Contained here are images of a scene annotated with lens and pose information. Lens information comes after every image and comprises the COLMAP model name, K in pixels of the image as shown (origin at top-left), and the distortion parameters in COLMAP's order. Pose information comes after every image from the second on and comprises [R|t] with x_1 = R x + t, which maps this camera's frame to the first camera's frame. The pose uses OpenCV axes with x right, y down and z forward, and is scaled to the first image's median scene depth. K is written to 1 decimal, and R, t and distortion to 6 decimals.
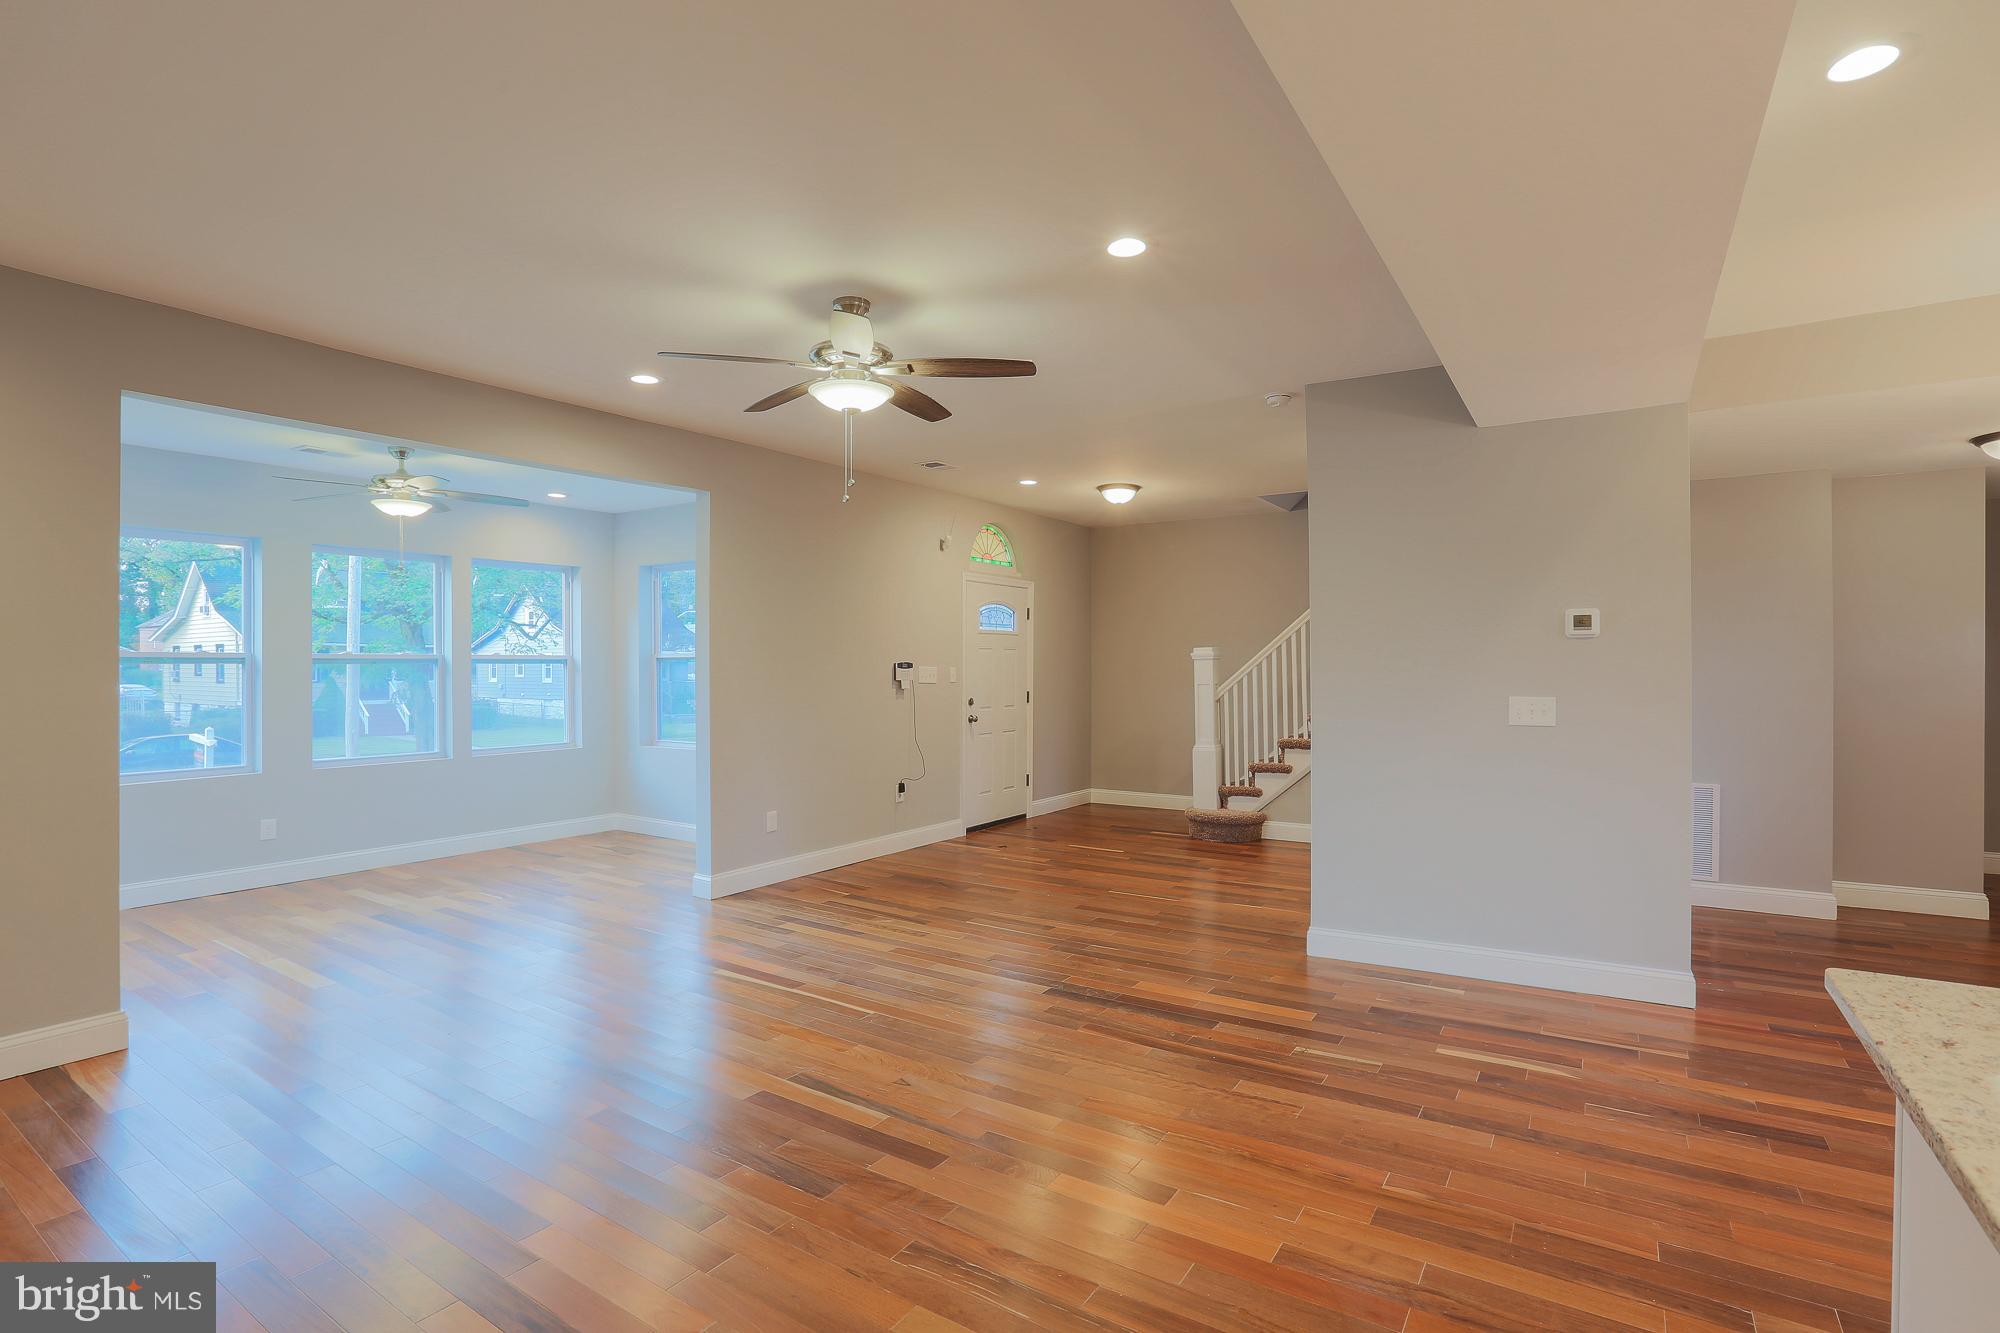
lens RADIAL K [[942.4, 0, 1007.4], [0, 942.4, 663.8], [0, 0, 1]] dist [-0.026084, 0.007197]
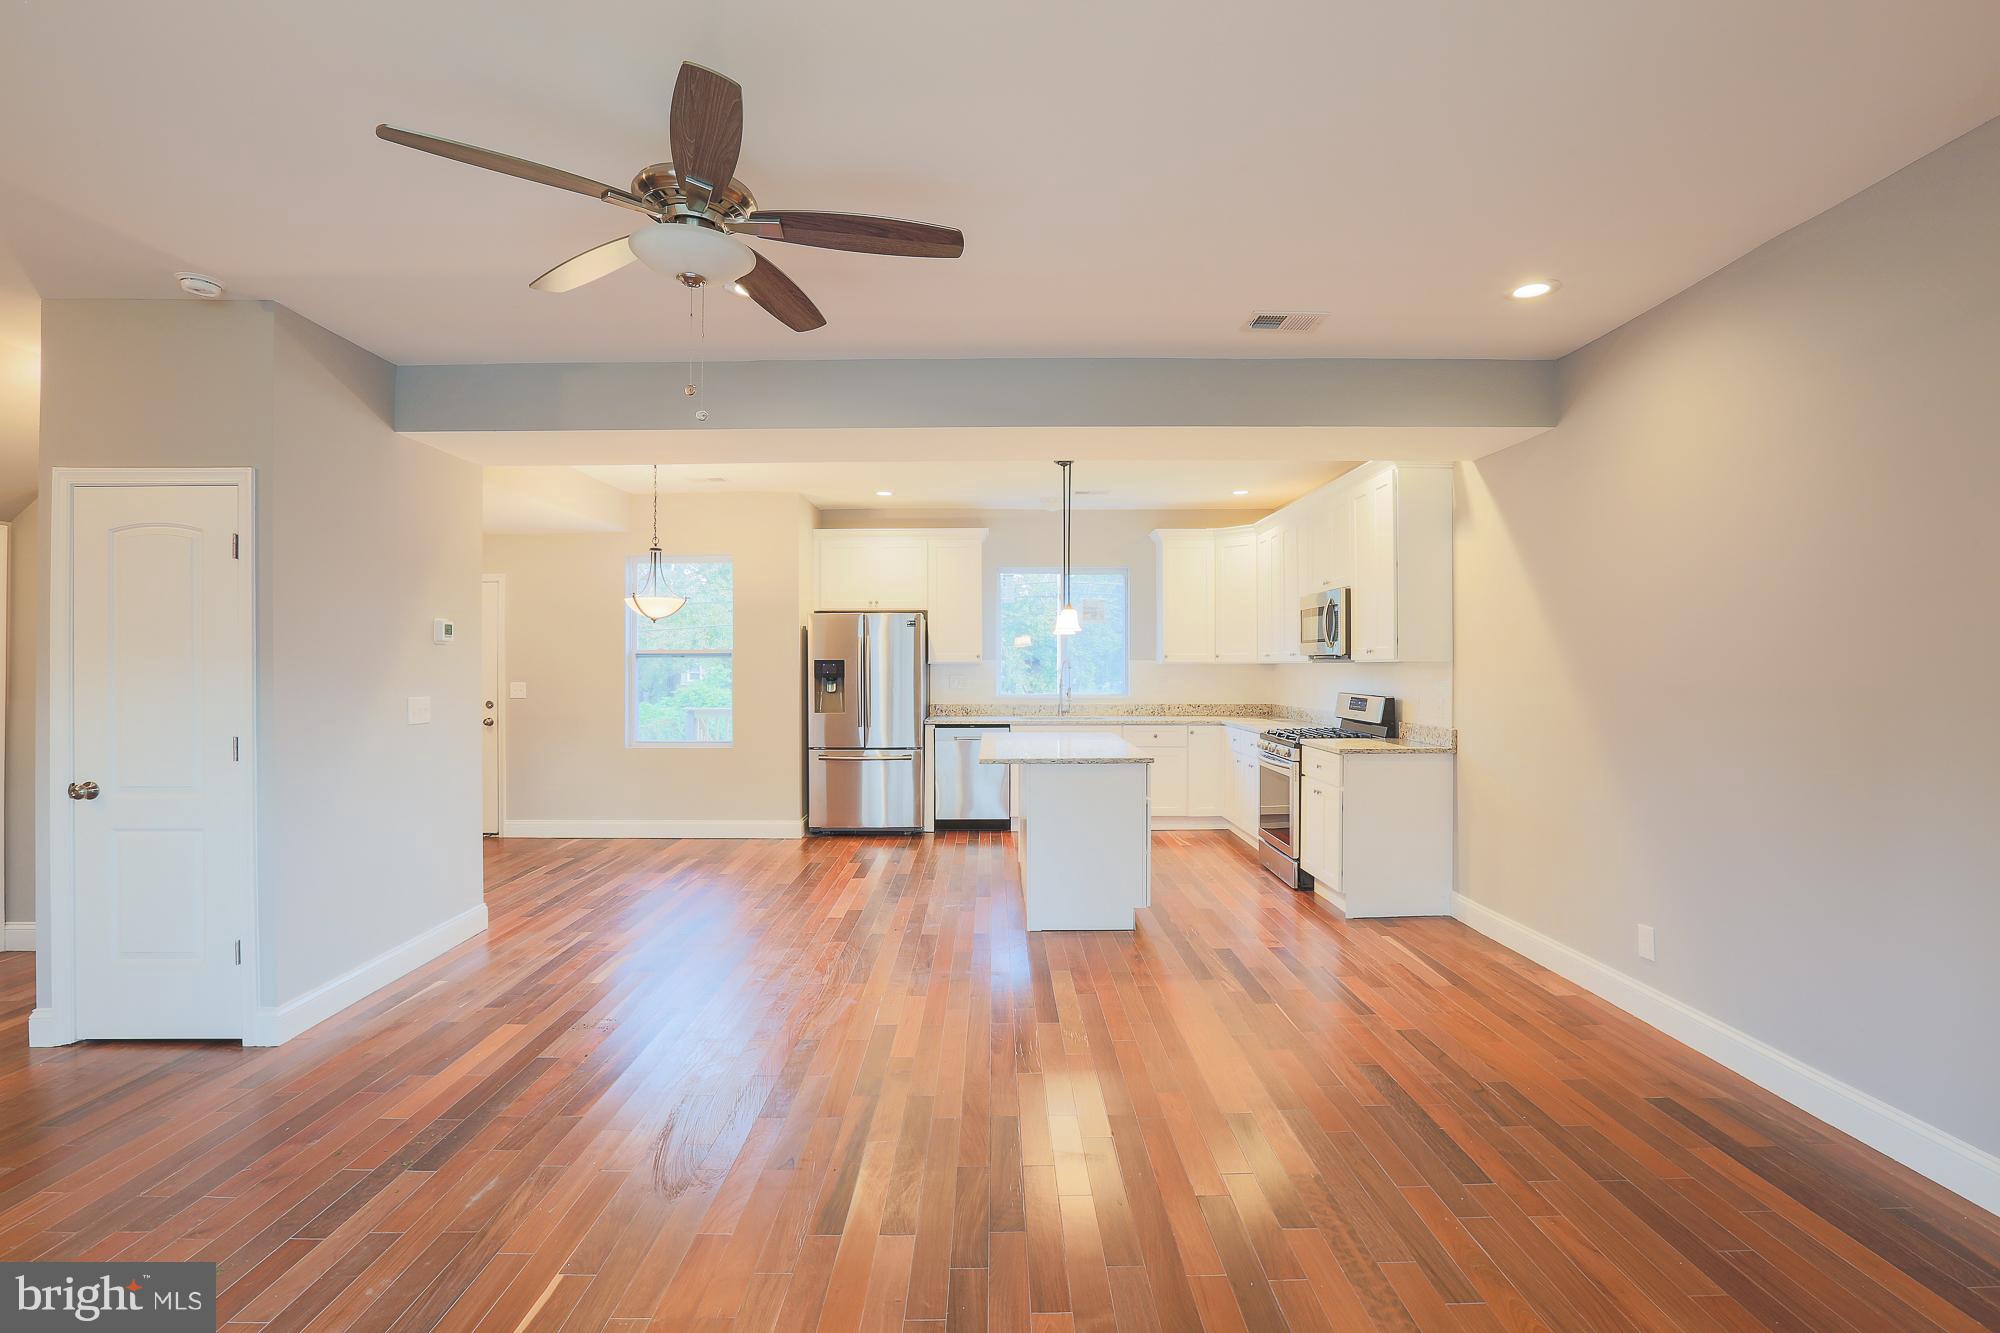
lens RADIAL K [[942.4, 0, 1014.0], [0, 942.4, 656.9], [0, 0, 1]] dist [-0.026084, 0.007197]
pose [[-0.542176, 0.010678, 0.840197, -0.632743], [0.001954, 0.999933, -0.011447, 0.002935], [-0.840263, -0.004564, -0.542160, 0.884722]]
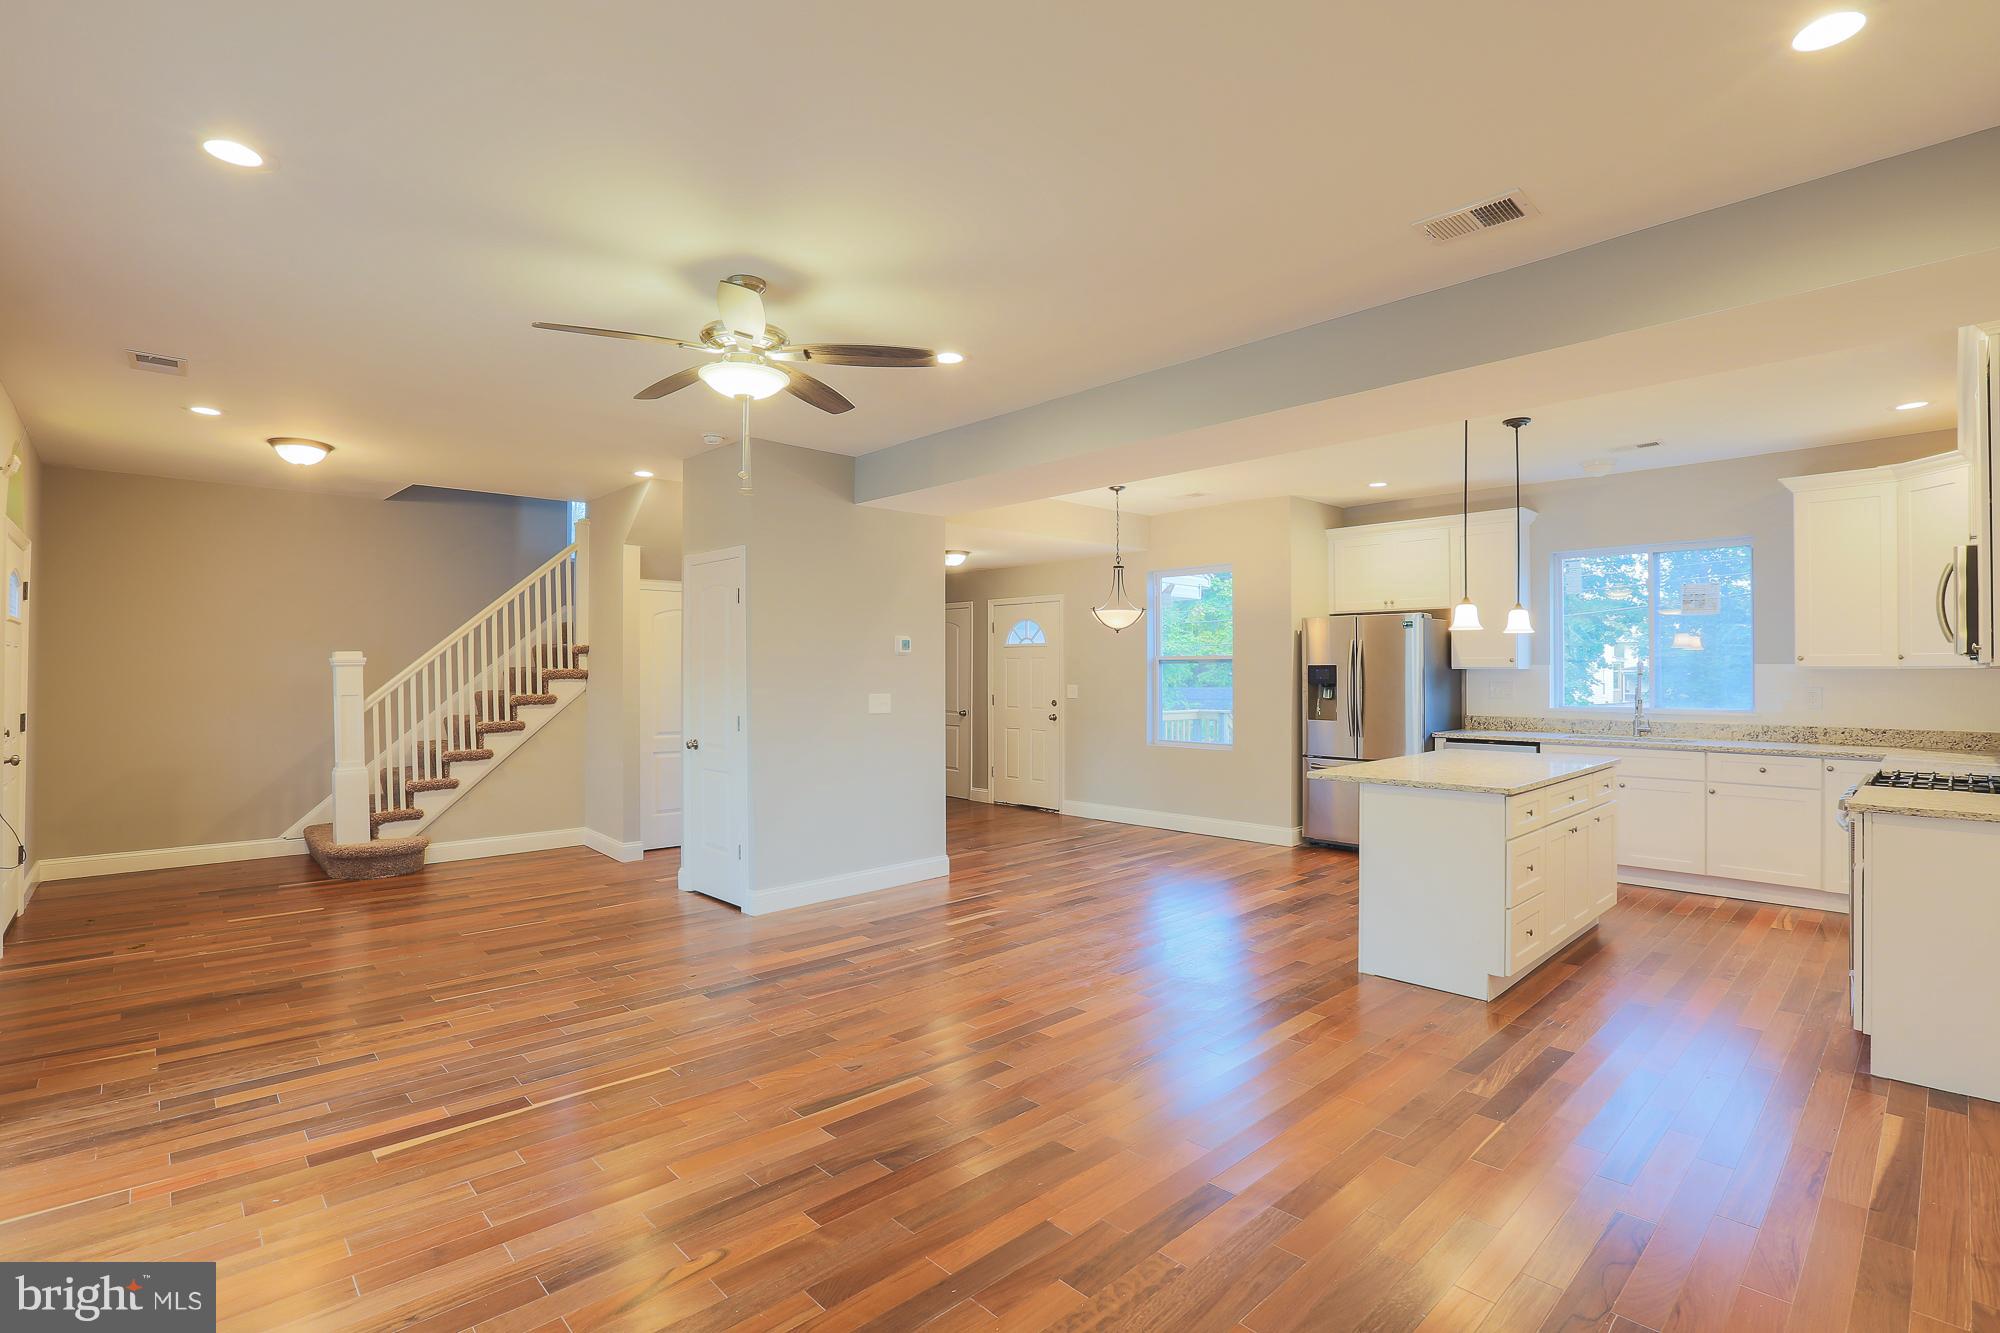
lens RADIAL K [[942.4, 0, 995.8], [0, 942.4, 666.1], [0, 0, 1]] dist [-0.026084, 0.007197]
pose [[0.253780, 0.007503, 0.967233, -0.744801], [-0.000607, 0.999971, -0.007598, 0.002517], [-0.967262, 0.001341, 0.253777, 0.394119]]
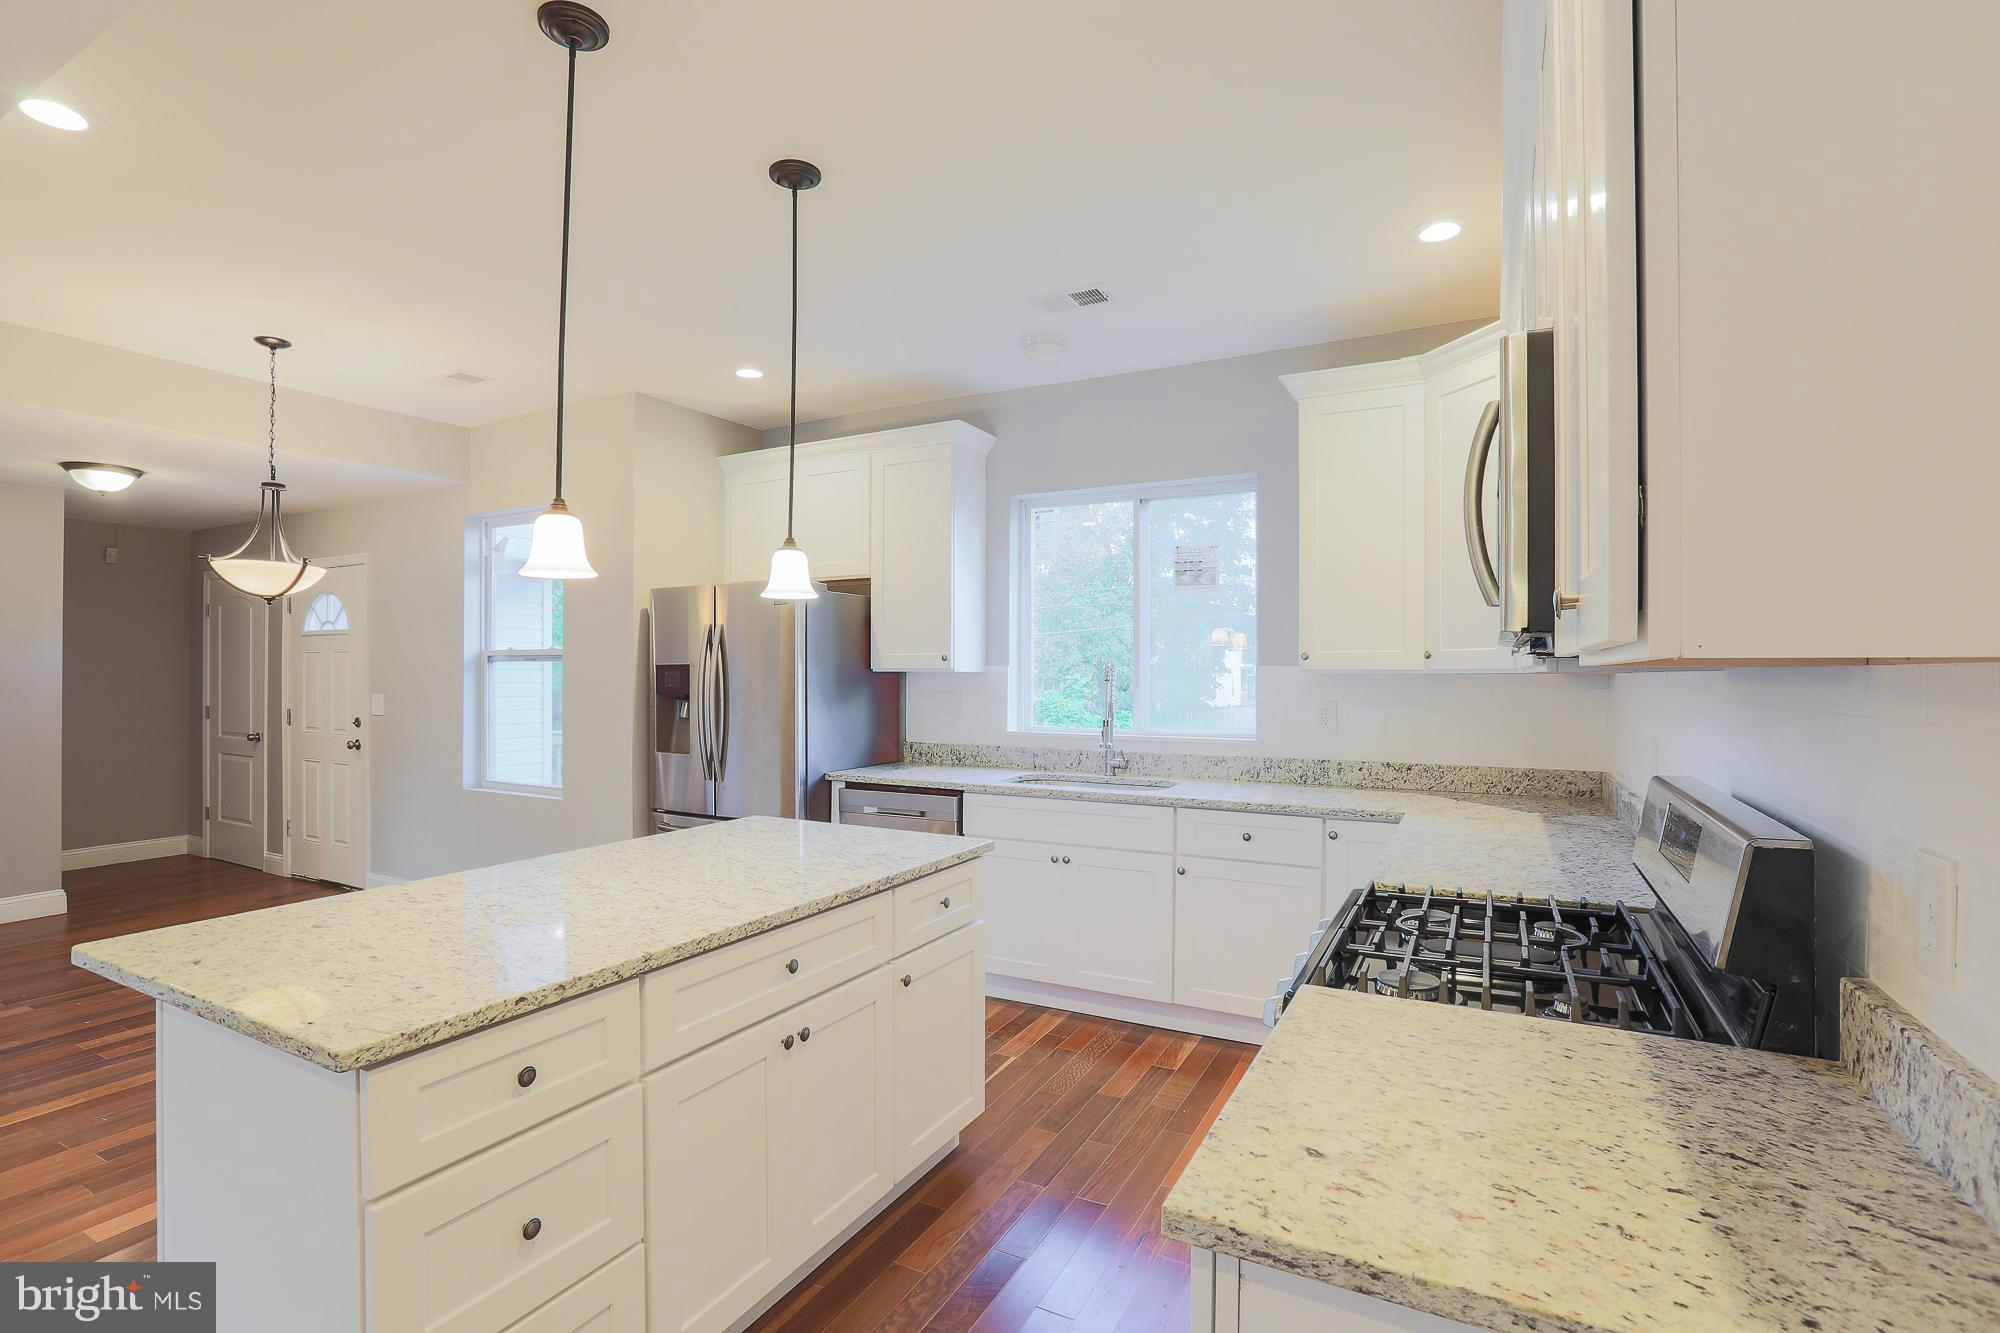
lens RADIAL K [[942.4, 0, 992.2], [0, 942.4, 672.4], [0, 0, 1]] dist [-0.026084, 0.007197]
pose [[-0.057834, 0.004495, 0.998316, -0.073824], [-0.003577, 0.999983, -0.004710, 0.000007], [-0.998320, -0.003844, -0.057817, -0.011469]]
